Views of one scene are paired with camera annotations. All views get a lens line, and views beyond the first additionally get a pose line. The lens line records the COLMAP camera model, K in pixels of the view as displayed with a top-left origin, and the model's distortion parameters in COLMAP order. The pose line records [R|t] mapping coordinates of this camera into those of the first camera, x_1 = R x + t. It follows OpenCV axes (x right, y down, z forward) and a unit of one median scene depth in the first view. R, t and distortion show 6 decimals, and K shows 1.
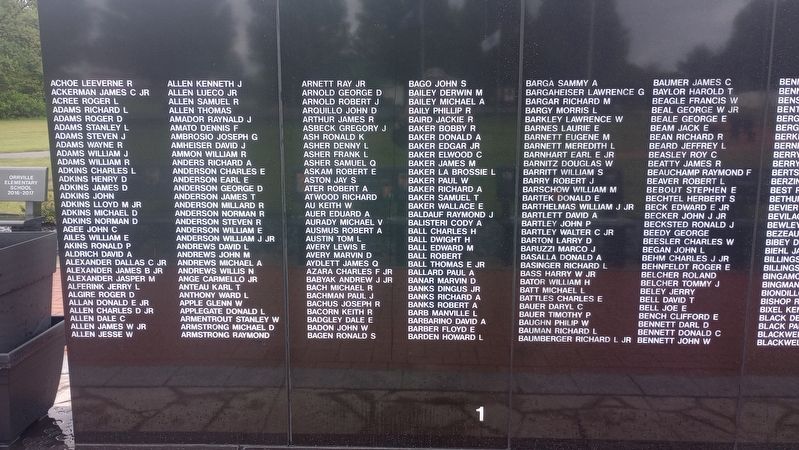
lens RADIAL K [[689.1, 0, 393.9], [0, 689.1, 229.5], [0, 0, 1]] dist [0.060989, -0.065084]
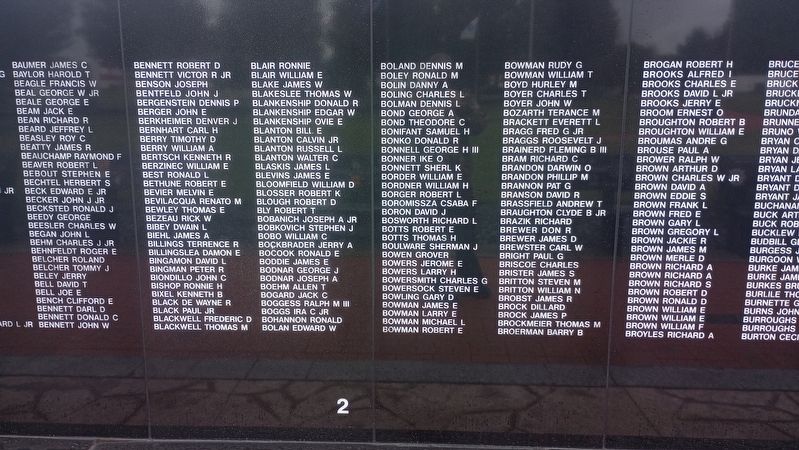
lens RADIAL K [[689.1, 0, 402.3], [0, 689.1, 230.2], [0, 0, 1]] dist [0.060989, -0.065084]
pose [[0.999870, 0.004237, -0.015544, 0.910605], [-0.003870, 0.999714, 0.023599, -0.001694], [0.015639, -0.023536, 0.999601, 0.010664]]
